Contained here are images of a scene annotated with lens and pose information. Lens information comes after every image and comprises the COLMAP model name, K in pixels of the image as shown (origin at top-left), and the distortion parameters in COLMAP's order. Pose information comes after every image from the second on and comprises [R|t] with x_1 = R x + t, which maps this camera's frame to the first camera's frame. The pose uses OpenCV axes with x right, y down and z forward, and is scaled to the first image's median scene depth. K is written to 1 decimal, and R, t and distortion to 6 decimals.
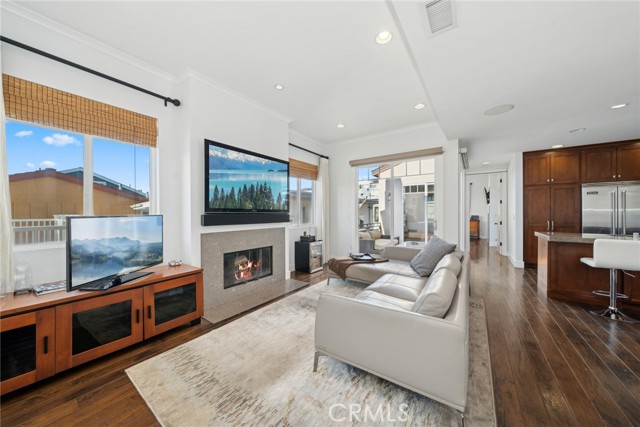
lens RADIAL K [[225.1, 0, 318.6], [0, 225.1, 211.7], [0, 0, 1]] dist [0.001313, -0.001093]
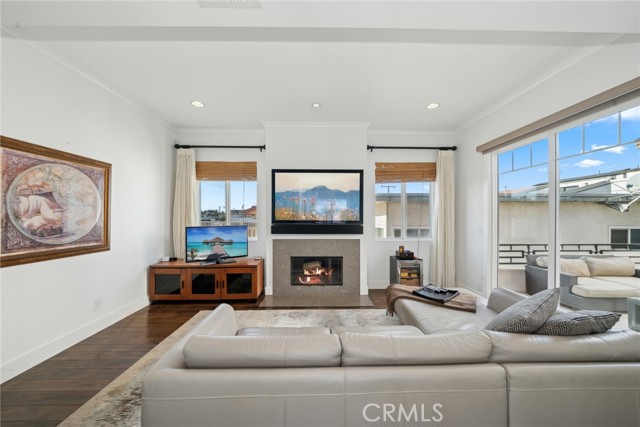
lens RADIAL K [[225.1, 0, 319.7], [0, 225.1, 214.8], [0, 0, 1]] dist [0.001313, -0.001093]
pose [[0.583353, -0.003256, -0.812212, 0.499593], [0.002580, 0.999994, -0.002156, -0.031329], [0.812215, -0.000838, 0.583358, 0.295457]]
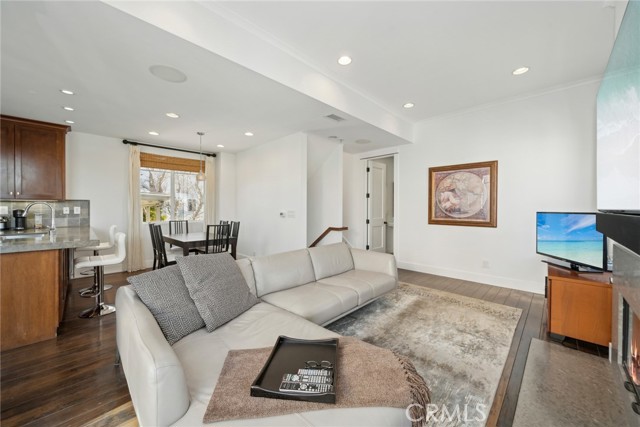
lens RADIAL K [[237.1, 0, 317.9], [0, 237.1, 209.5], [0, 0, 1]] dist [0.001821, -0.000709]
pose [[-0.984447, -0.008359, 0.175480, 0.143080], [-0.007298, 0.999951, 0.006691, -0.003256], [-0.175528, 0.005306, -0.984460, 1.117993]]
